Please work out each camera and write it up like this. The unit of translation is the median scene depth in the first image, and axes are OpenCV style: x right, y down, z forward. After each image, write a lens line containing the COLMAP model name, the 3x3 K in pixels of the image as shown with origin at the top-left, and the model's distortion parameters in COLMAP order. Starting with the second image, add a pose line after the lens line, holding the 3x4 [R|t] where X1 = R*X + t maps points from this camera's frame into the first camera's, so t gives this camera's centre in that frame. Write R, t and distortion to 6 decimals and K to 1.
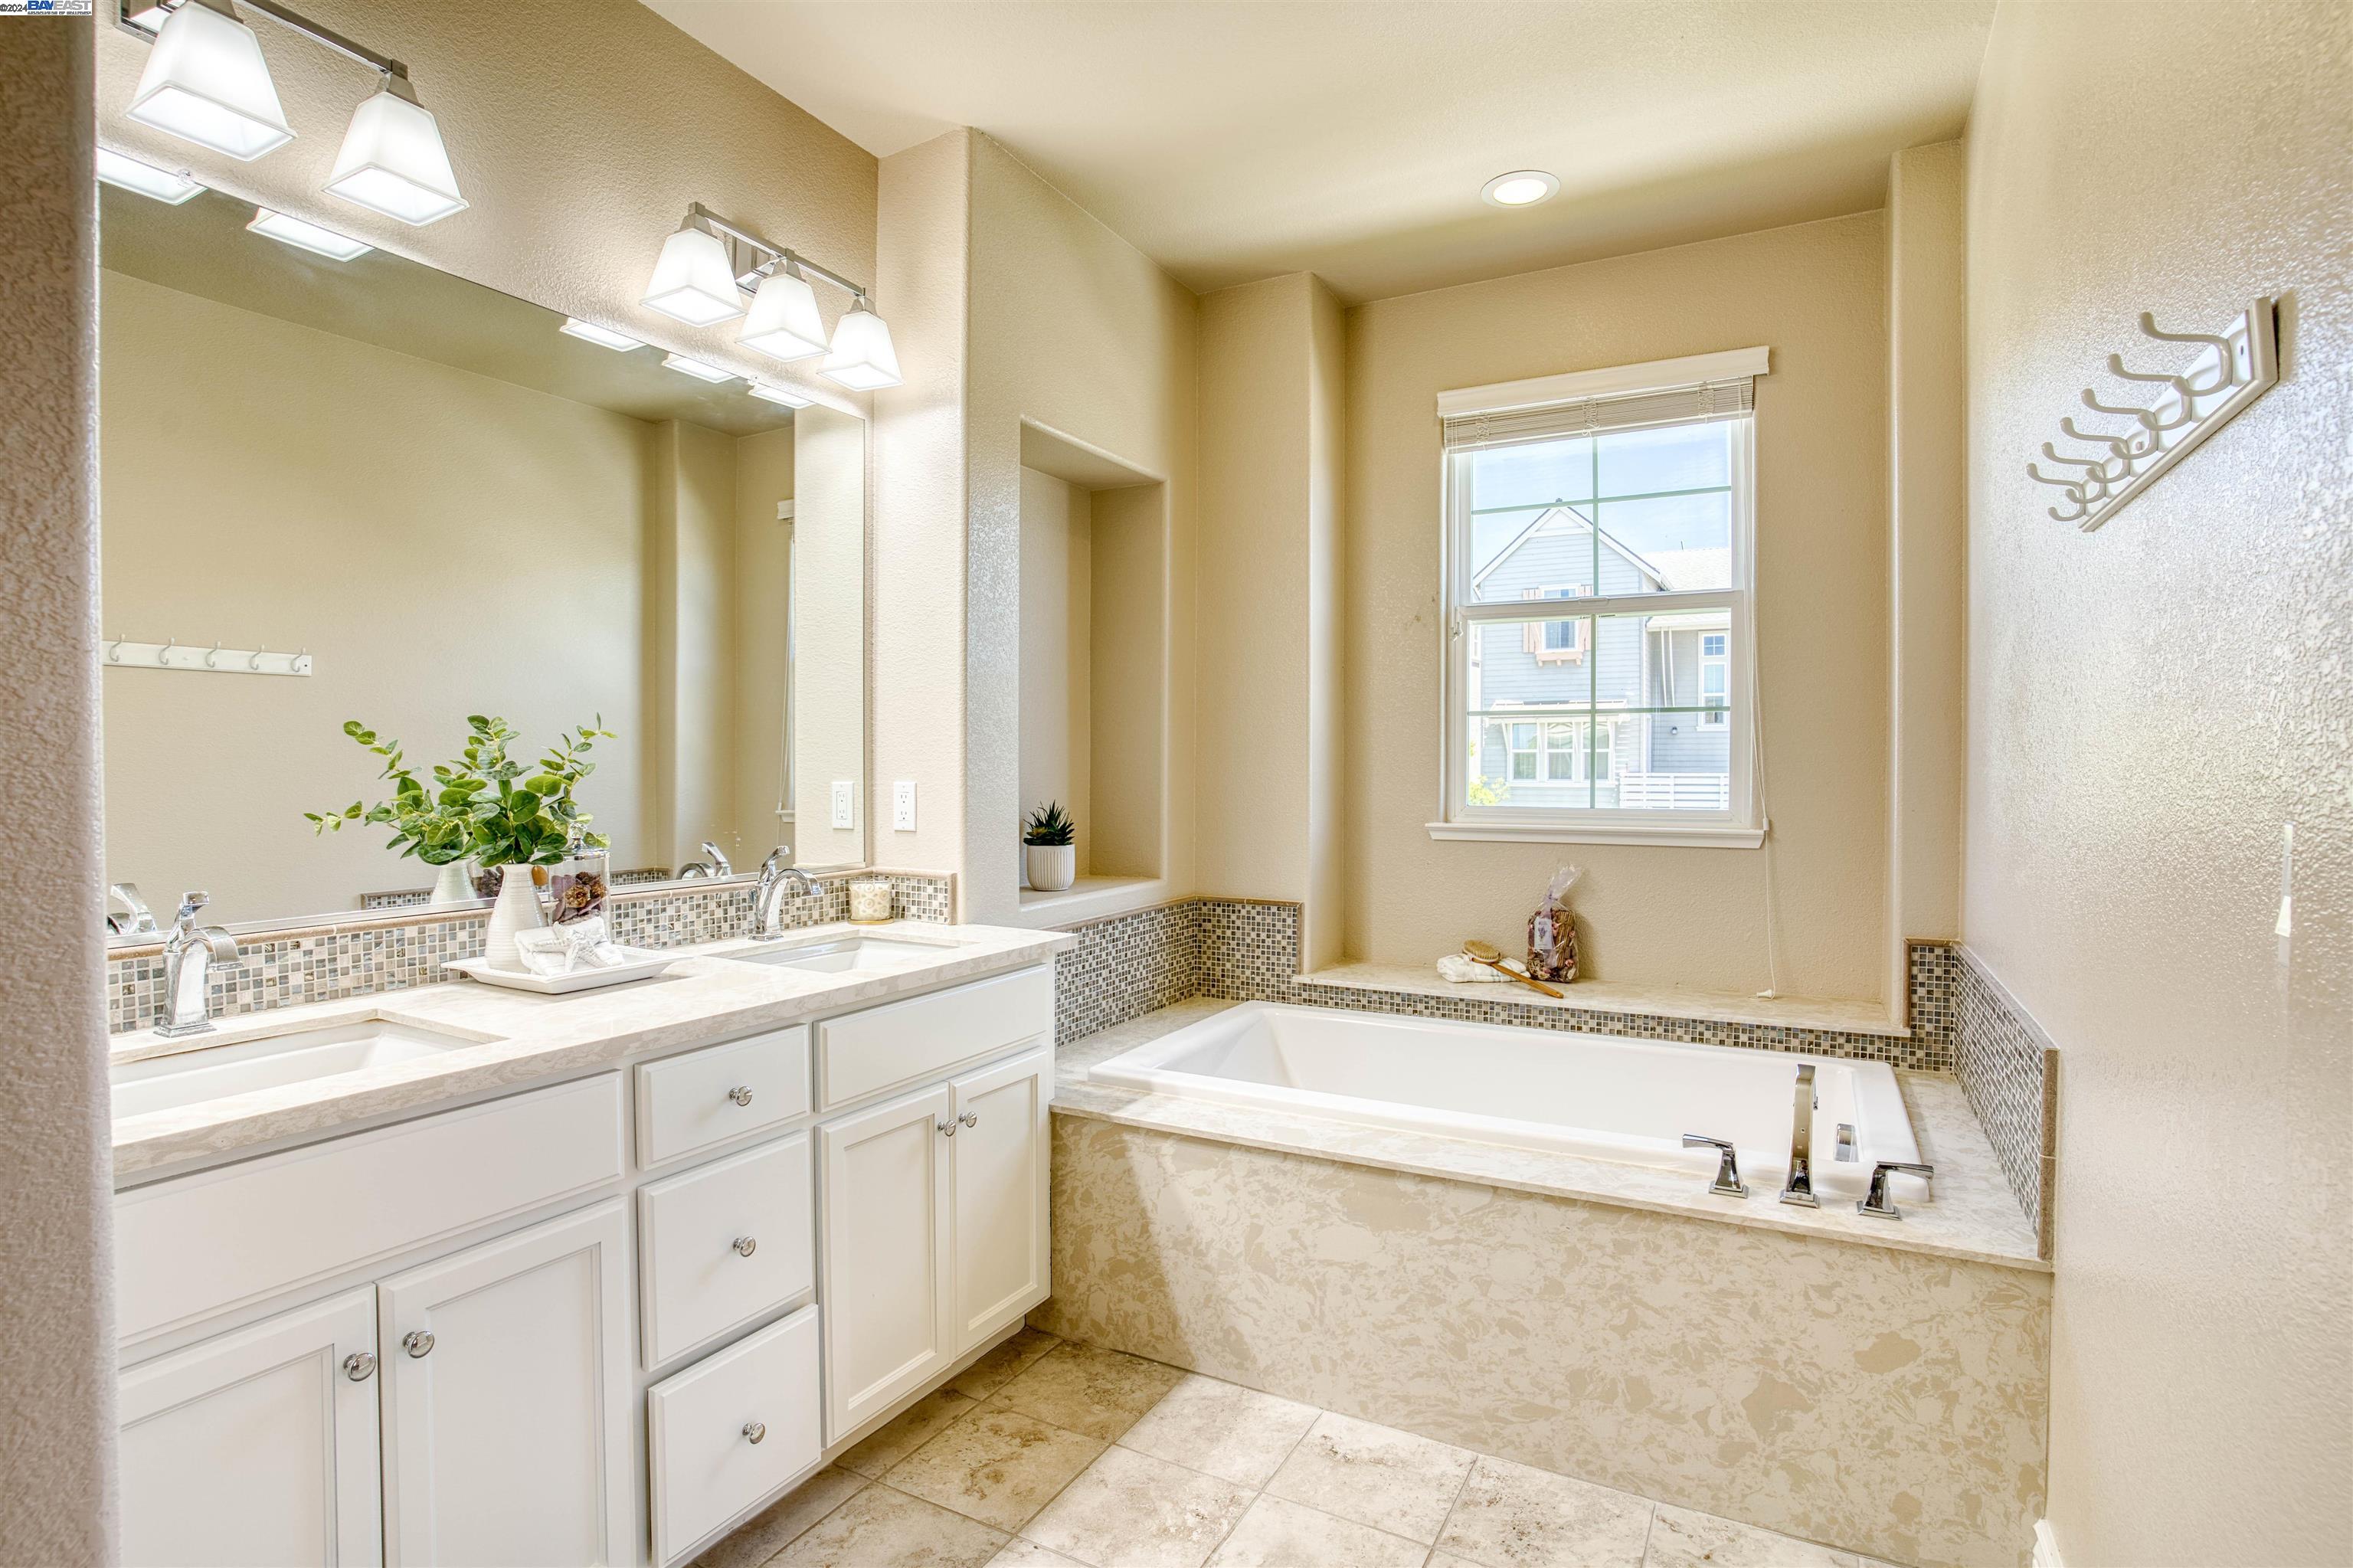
lens RADIAL K [[1202.2, 0, 1182.0], [0, 1202.2, 767.9], [0, 0, 1]] dist [-0.064520, 0.021651]
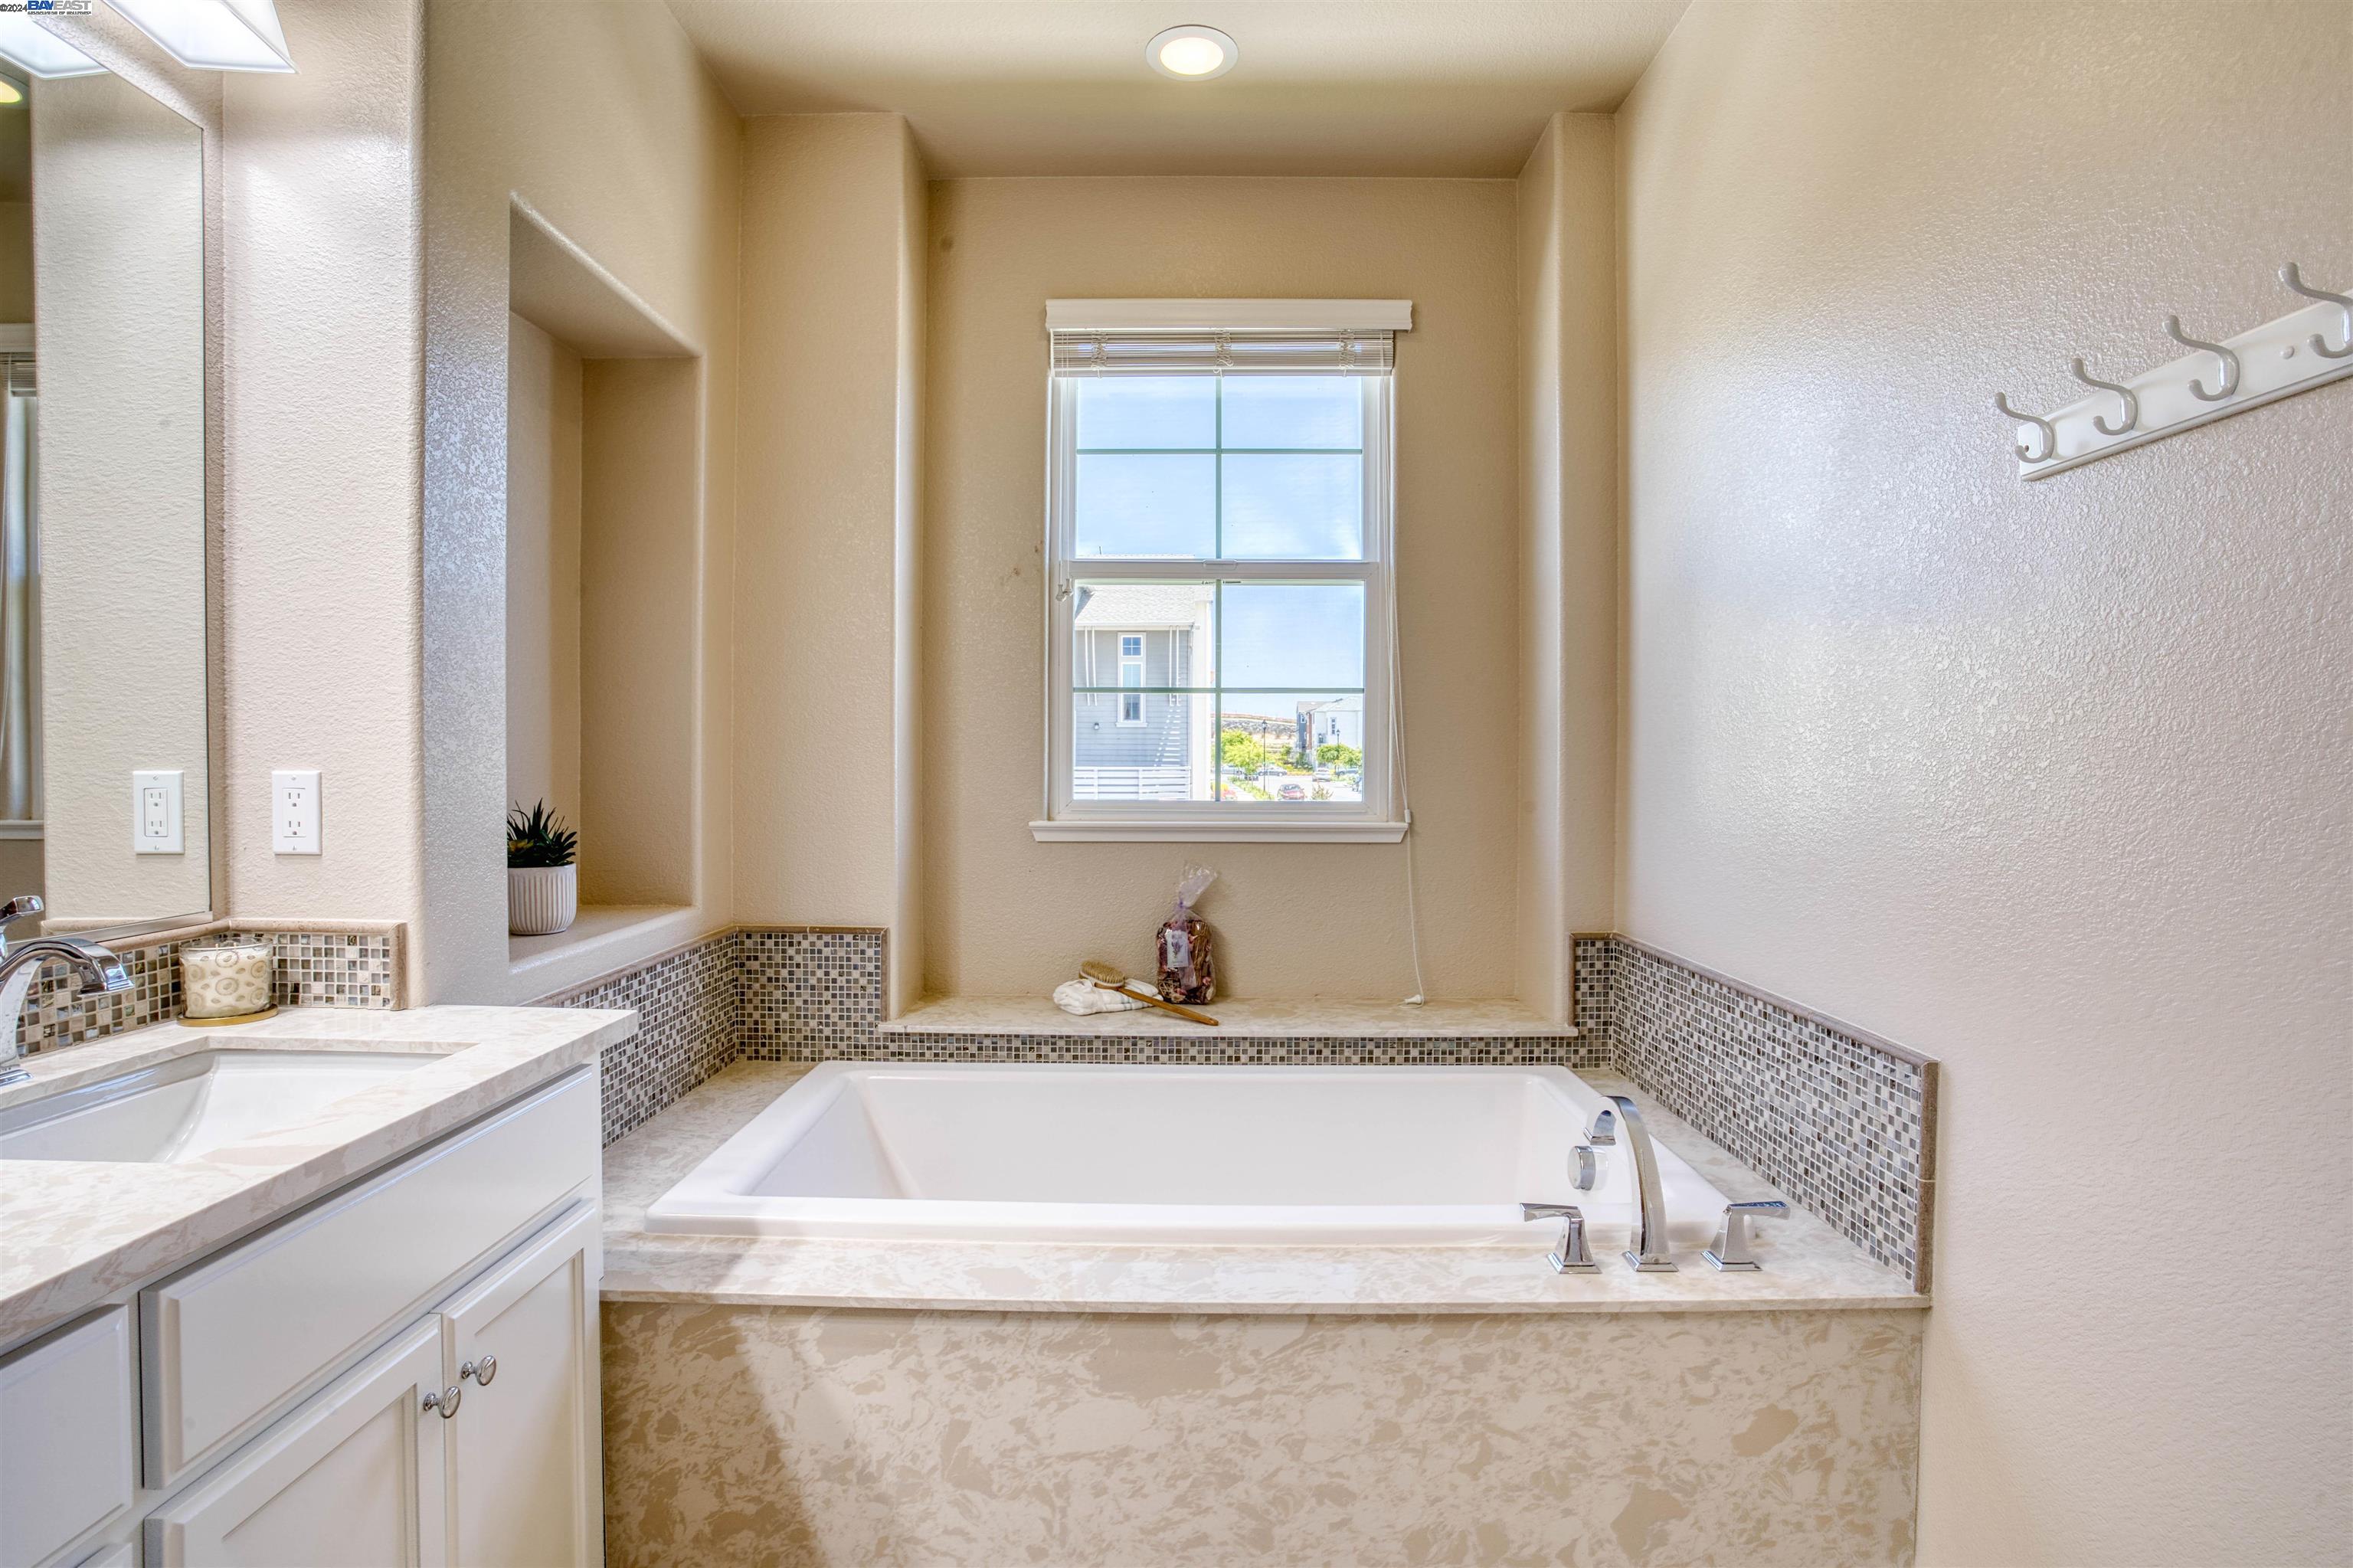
lens RADIAL K [[1202.2, 0, 1191.9], [0, 1202.2, 776.1], [0, 0, 1]] dist [-0.064520, 0.021651]
pose [[0.882179, -0.003779, 0.470898, -0.116623], [-0.001470, 0.999941, 0.010780, 0.007768], [-0.470911, -0.010202, 0.882122, 0.302168]]
